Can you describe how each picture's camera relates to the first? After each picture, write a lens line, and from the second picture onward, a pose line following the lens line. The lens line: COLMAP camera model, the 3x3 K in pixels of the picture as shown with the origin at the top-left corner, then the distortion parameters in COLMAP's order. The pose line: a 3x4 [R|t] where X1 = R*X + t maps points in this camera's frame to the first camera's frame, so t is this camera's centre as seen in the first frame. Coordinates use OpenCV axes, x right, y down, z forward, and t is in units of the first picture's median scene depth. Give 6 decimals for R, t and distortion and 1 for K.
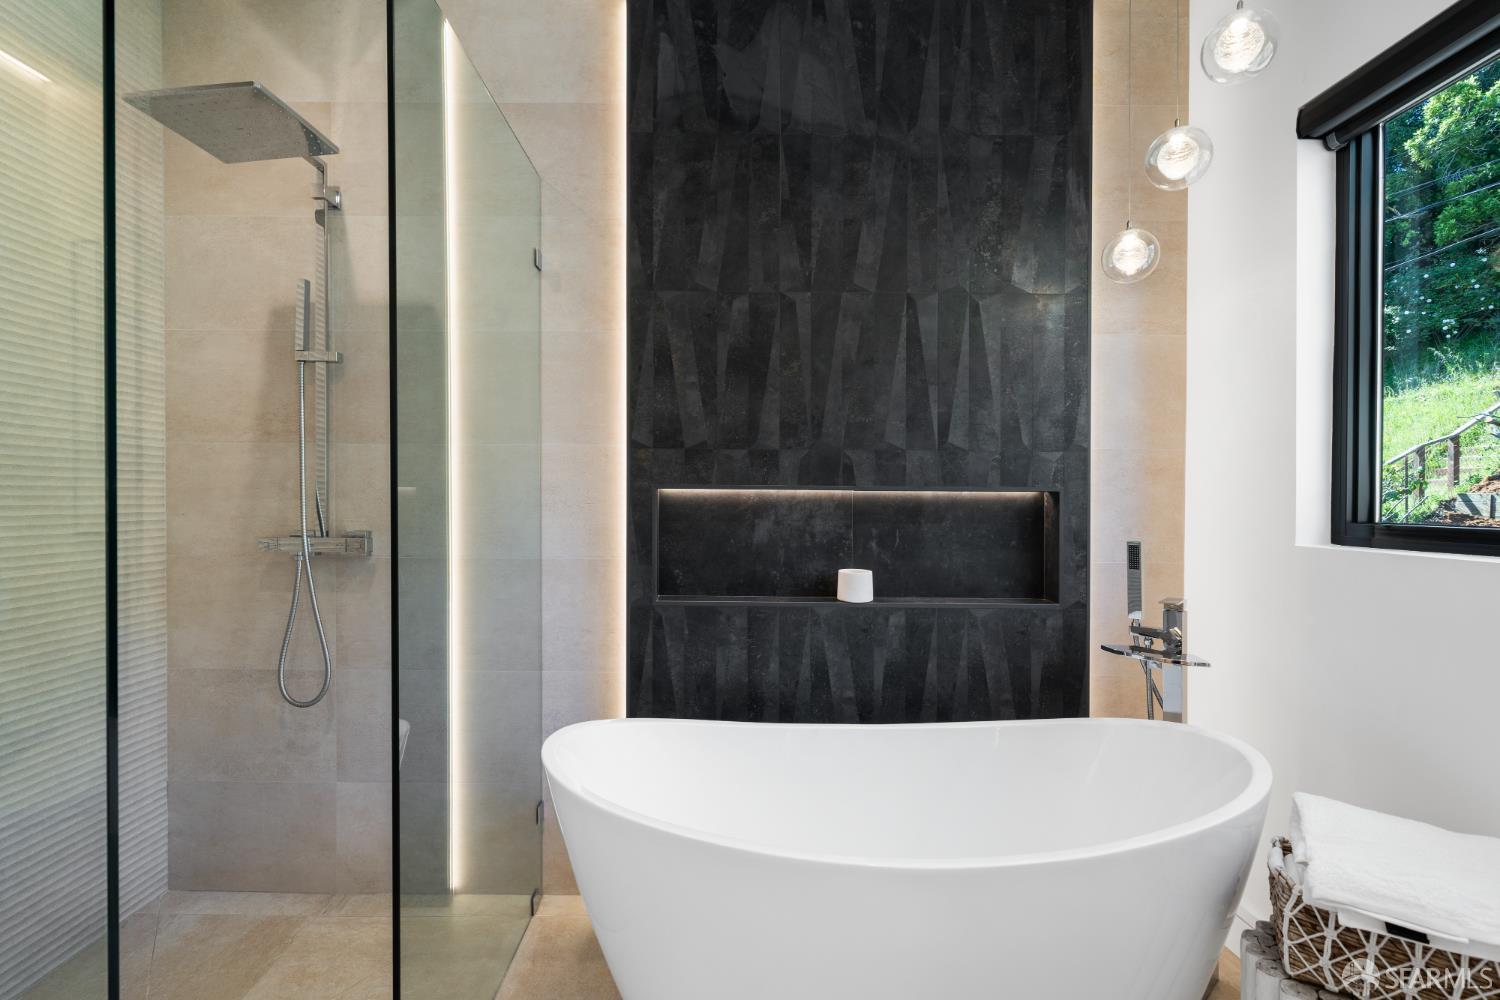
lens RADIAL K [[718.4, 0, 738.7], [0, 718.4, 511.9], [0, 0, 1]] dist [0.000331, 0.000309]
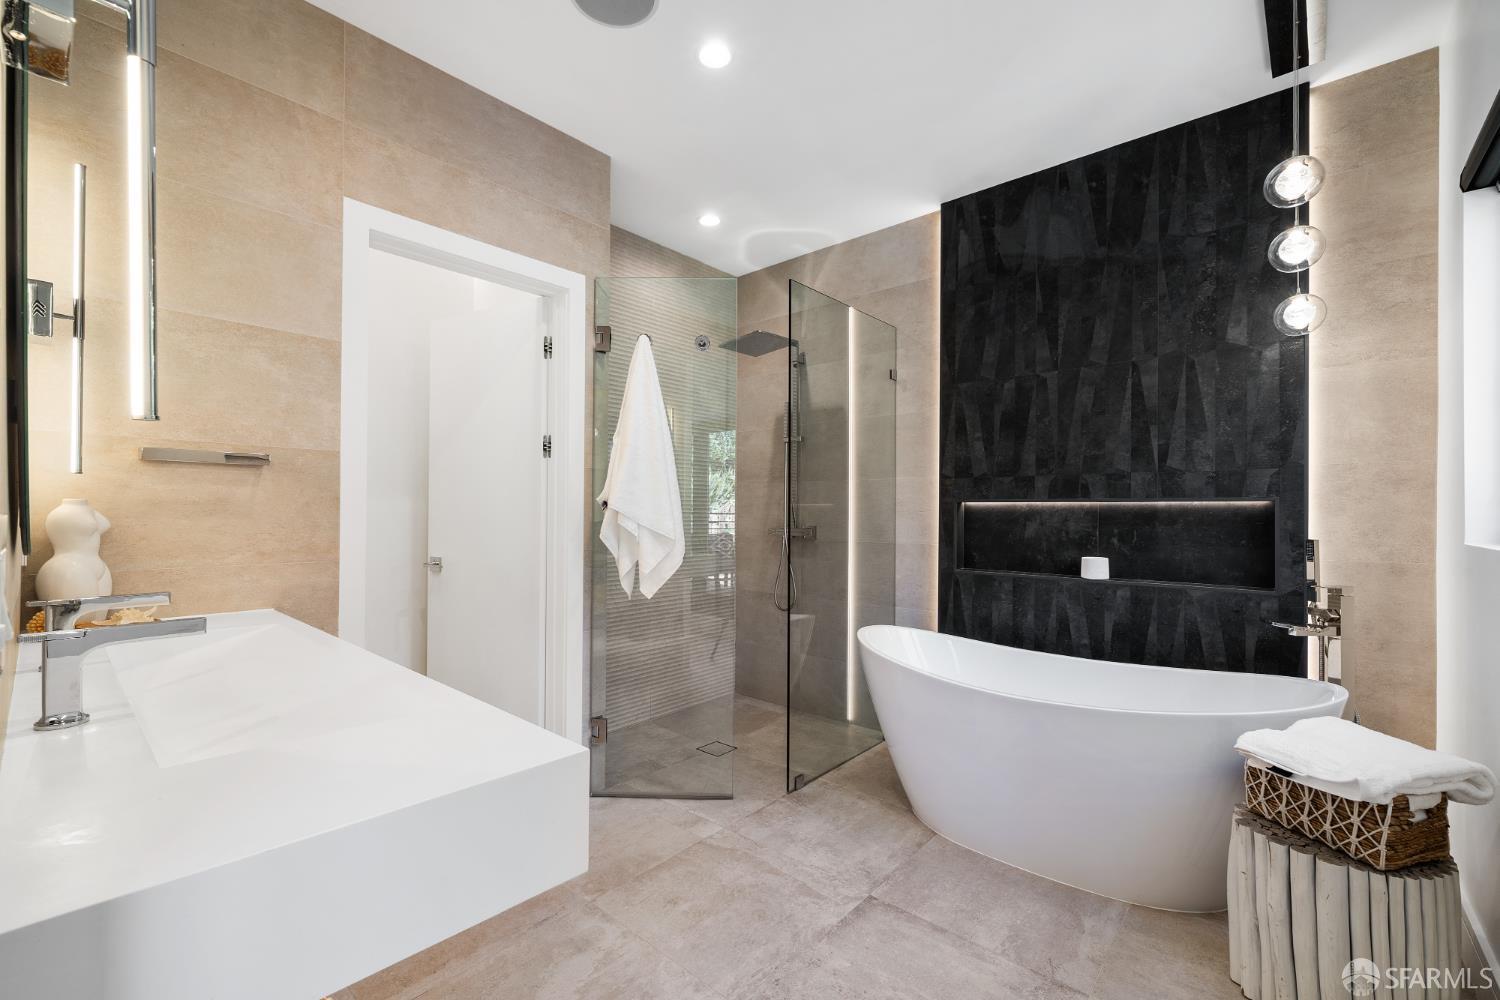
lens RADIAL K [[631.2, 0, 744.3], [0, 631.2, 515.0], [0, 0, 1]] dist [0.000079, 0.000147]
pose [[0.756770, -0.000069, -0.653681, 0.467984], [-0.012354, 0.999820, -0.014408, 0.023867], [0.653564, 0.018979, 0.756633, -0.425693]]
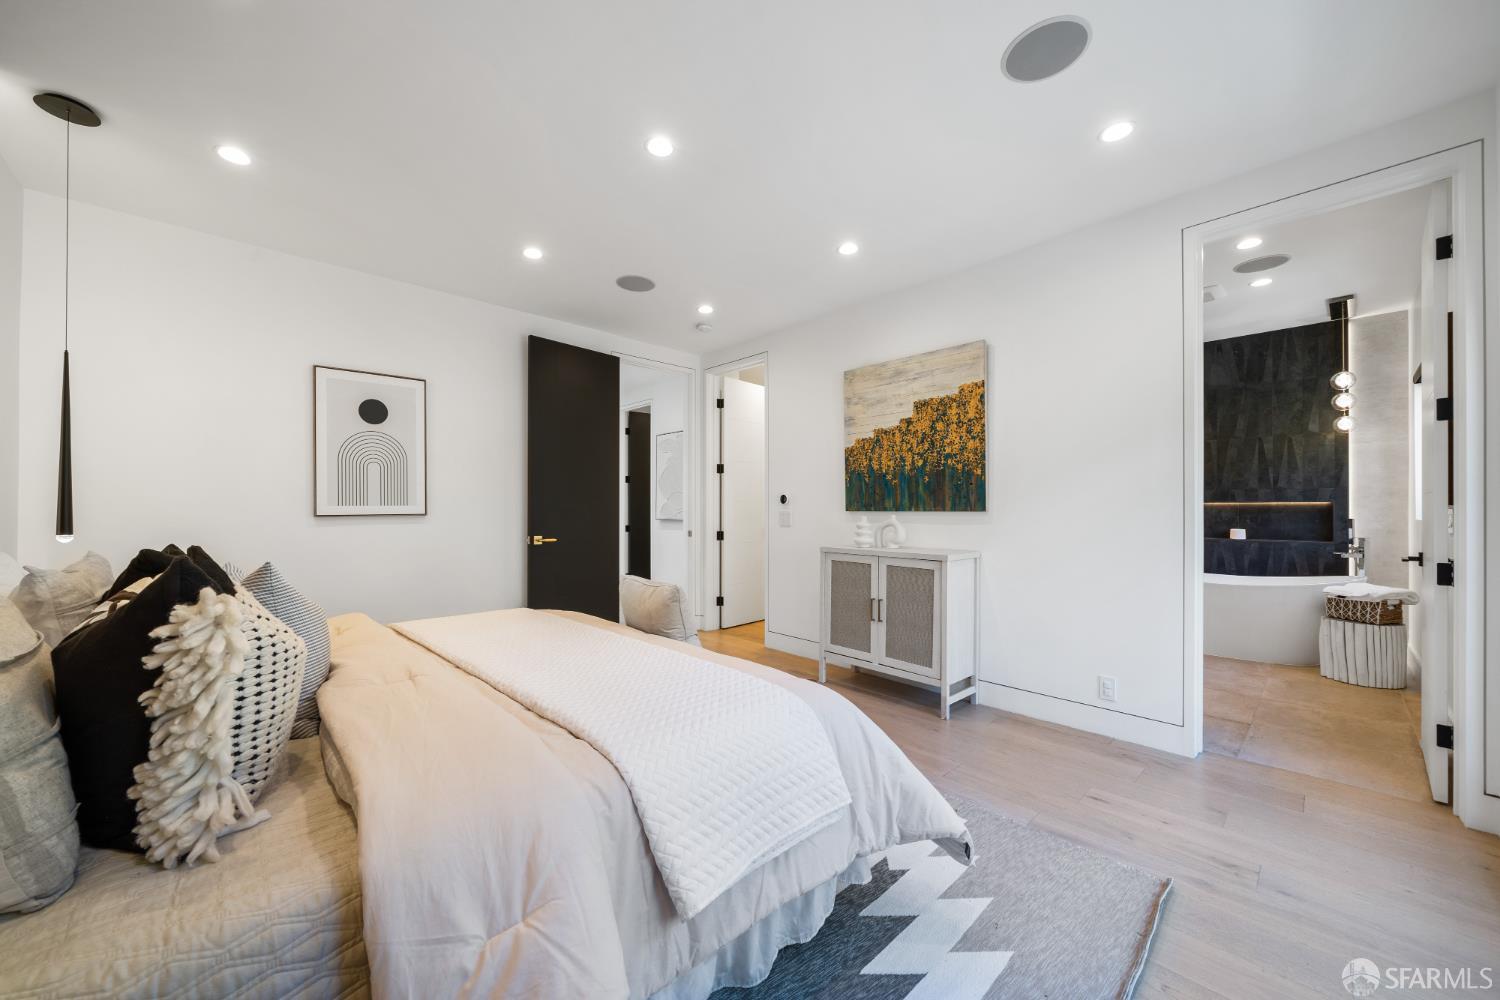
lens RADIAL K [[558.8, 0, 748.2], [0, 558.8, 510.4], [0, 0, 1]] dist [-0.000267, -0.000084]
pose [[0.697694, -0.004659, -0.716381, 0.417994], [-0.010463, 0.999806, -0.016692, 0.064614], [0.716319, 0.019141, 0.697510, -2.155866]]
